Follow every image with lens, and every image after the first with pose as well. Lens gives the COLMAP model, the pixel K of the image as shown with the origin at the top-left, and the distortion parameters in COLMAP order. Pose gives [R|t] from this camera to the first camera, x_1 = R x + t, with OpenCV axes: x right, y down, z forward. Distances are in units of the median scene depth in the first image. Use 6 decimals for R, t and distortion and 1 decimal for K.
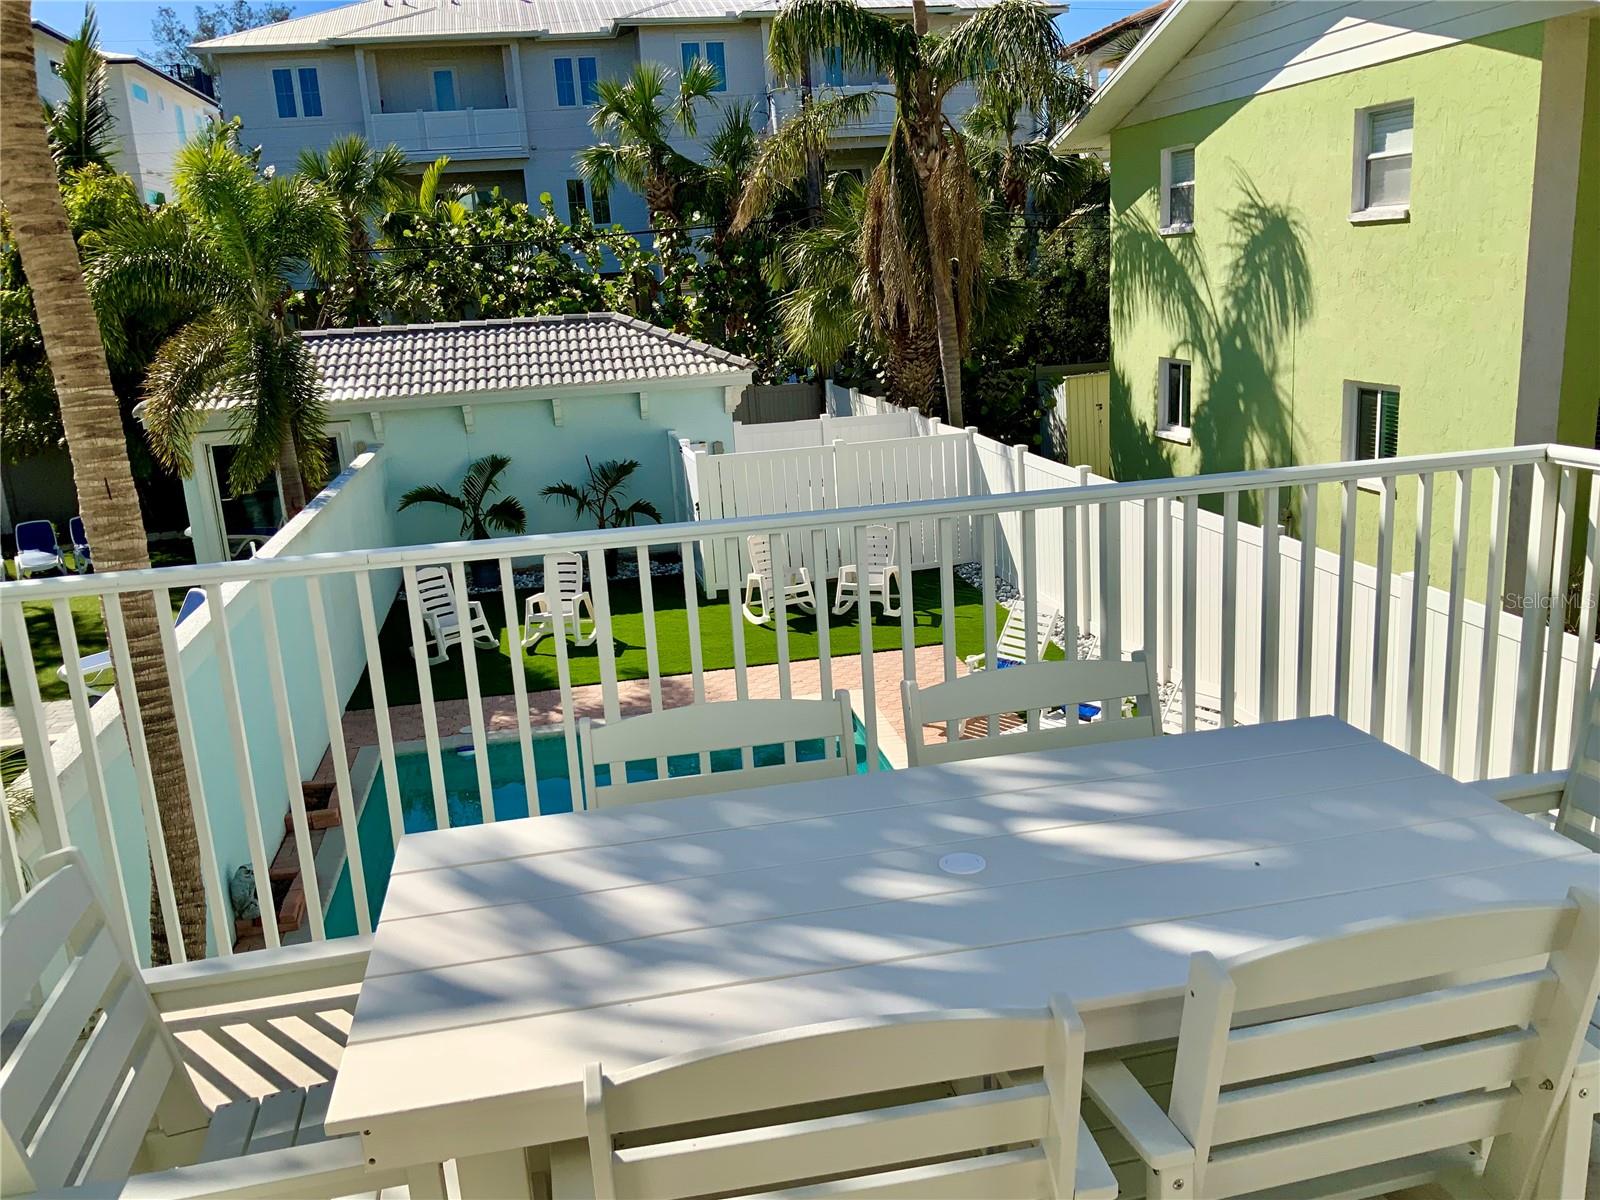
lens RADIAL K [[1316.4, 0, 800.0], [0, 1316.4, 600.0], [0, 0, 1]] dist [0.114478, -0.223278]
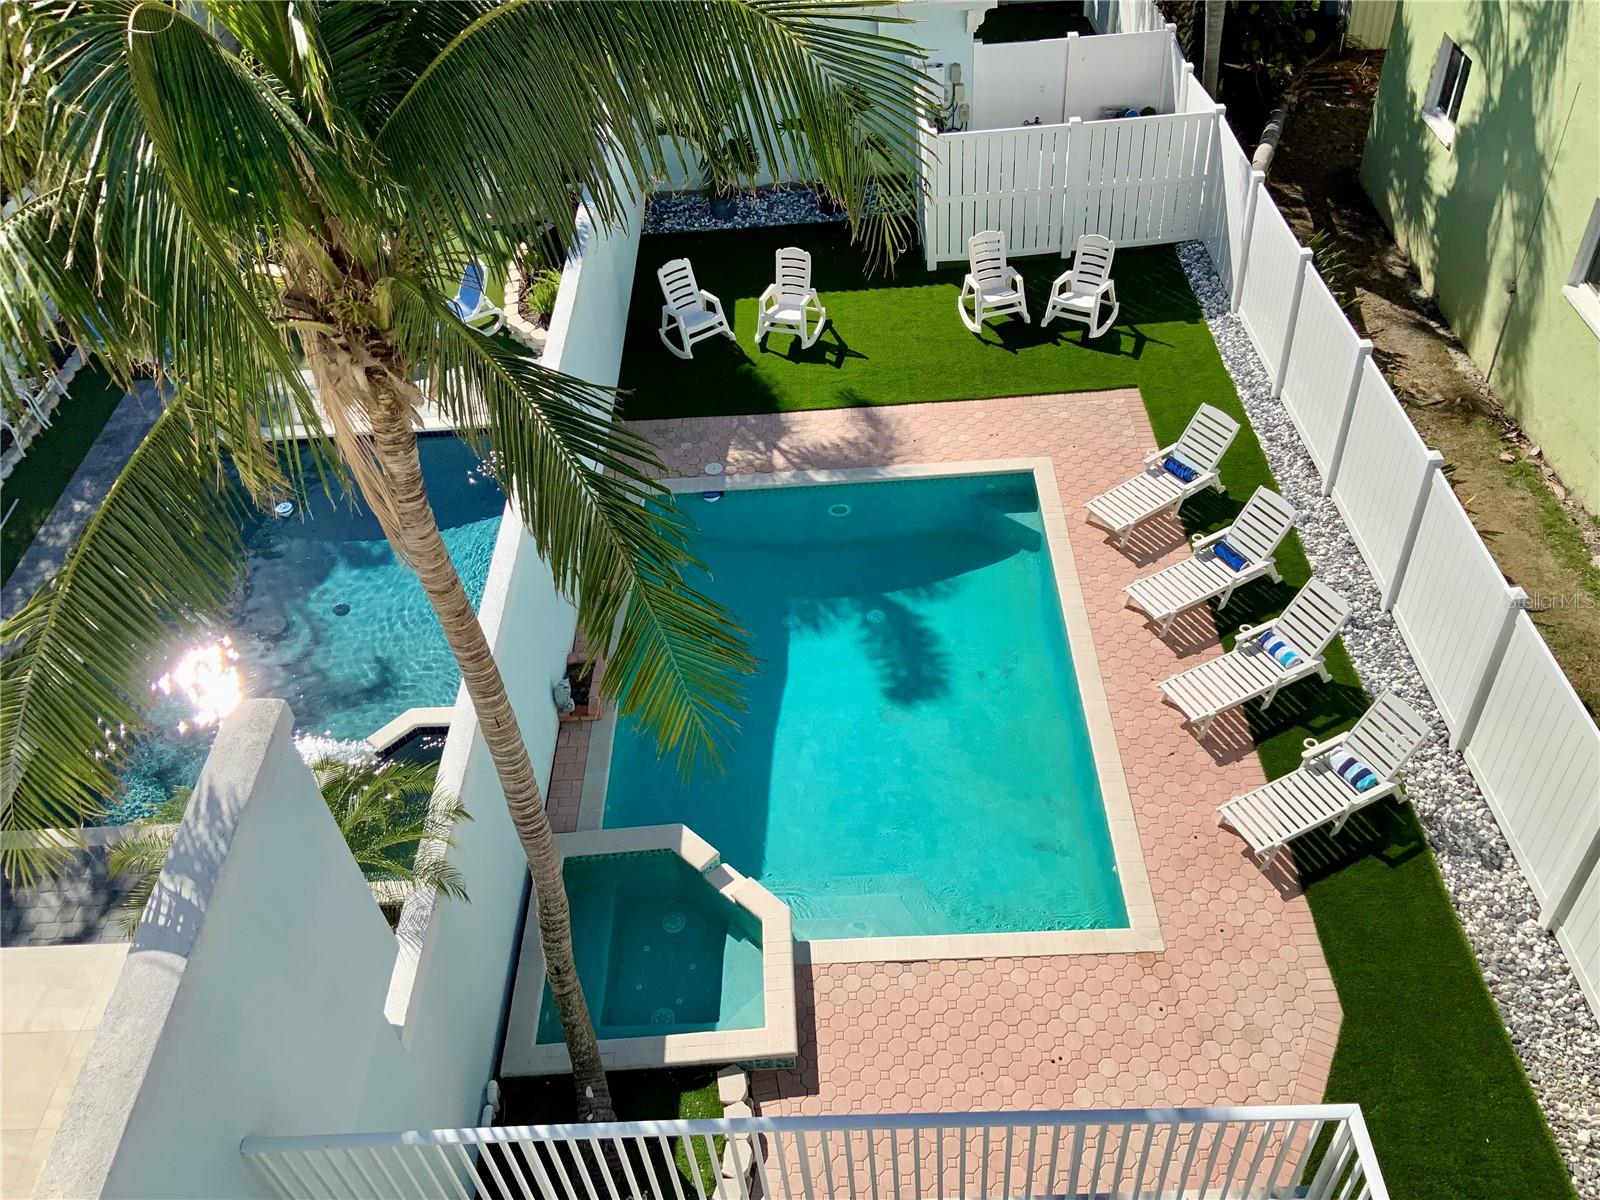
lens RADIAL K [[1316.4, 0, 800.0], [0, 1316.4, 600.0], [0, 0, 1]] dist [0.114478, -0.223278]
pose [[0.984065, 0.114191, -0.136295, 0.003443], [-0.031527, 0.866438, 0.498288, -0.286705], [0.174991, -0.486050, 0.856232, -0.049853]]
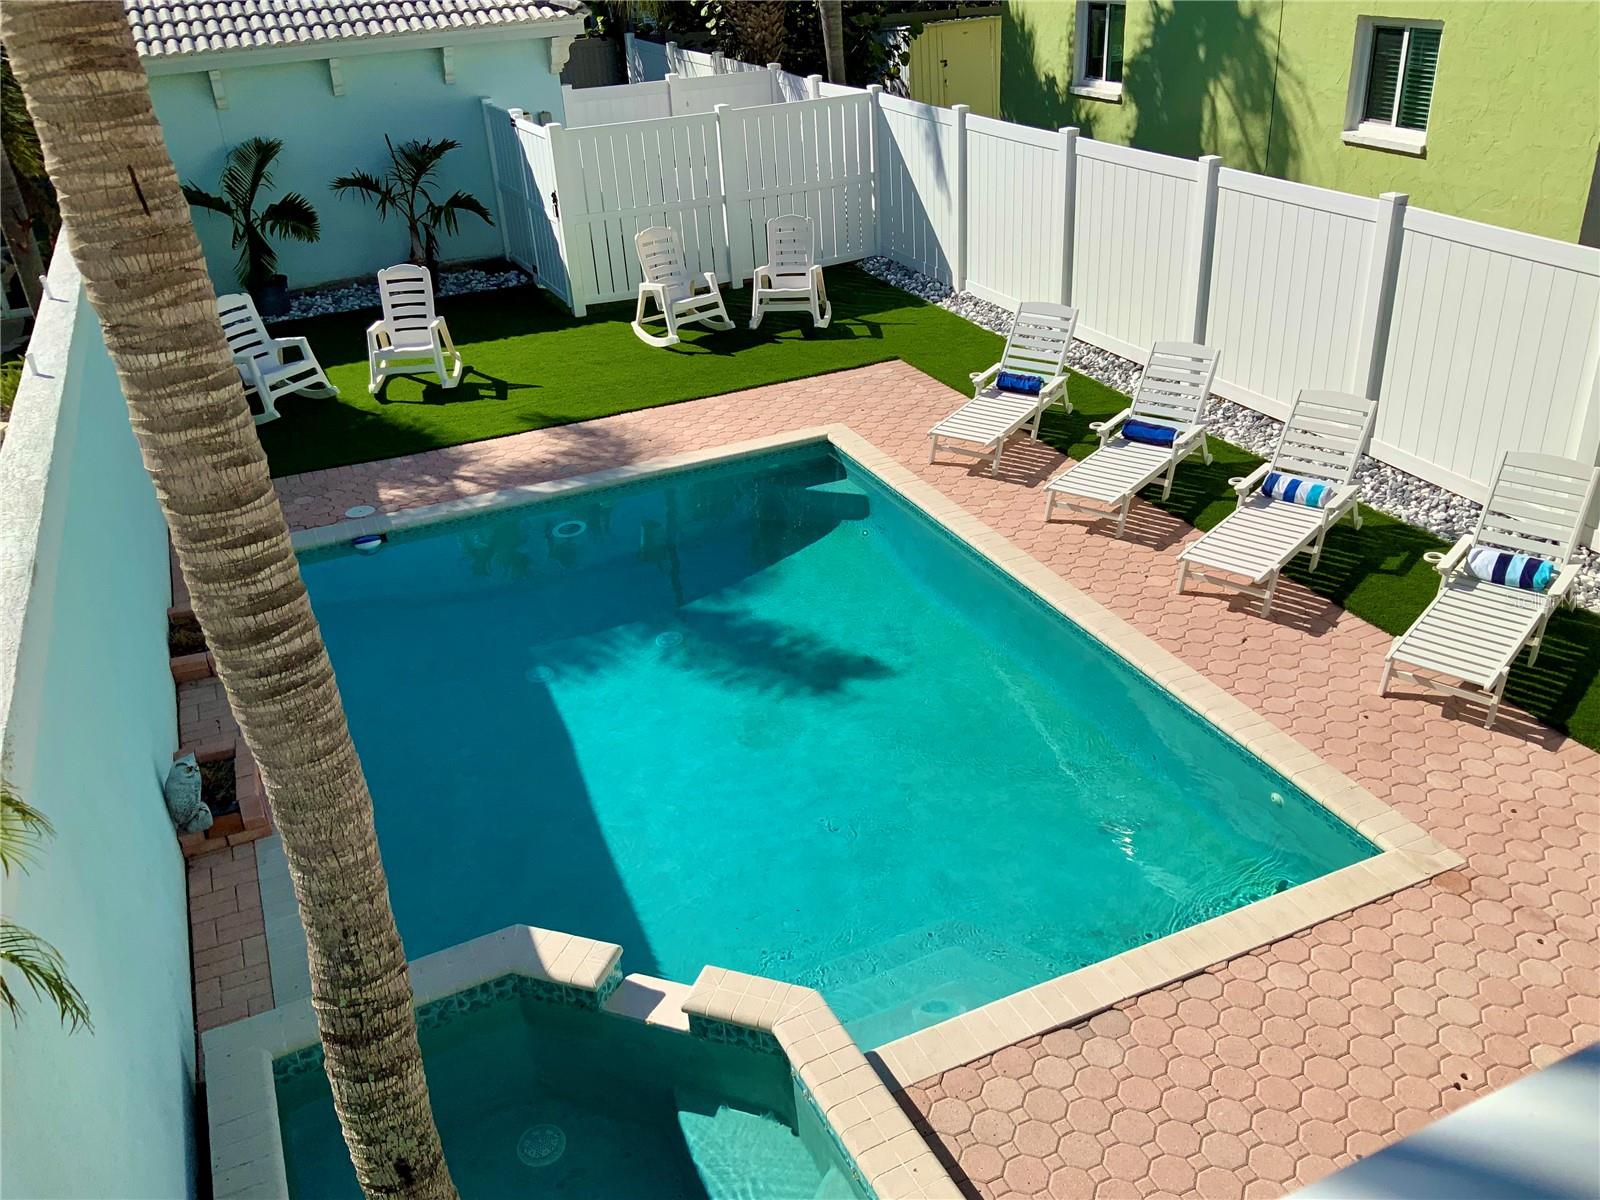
lens RADIAL K [[1316.4, 0, 800.0], [0, 1316.4, 600.0], [0, 0, 1]] dist [0.114478, -0.223278]
pose [[0.972440, -0.101000, 0.210141, -0.121383], [0.051119, 0.971731, 0.230490, -0.012241], [-0.227480, -0.213395, 0.950113, 0.145562]]
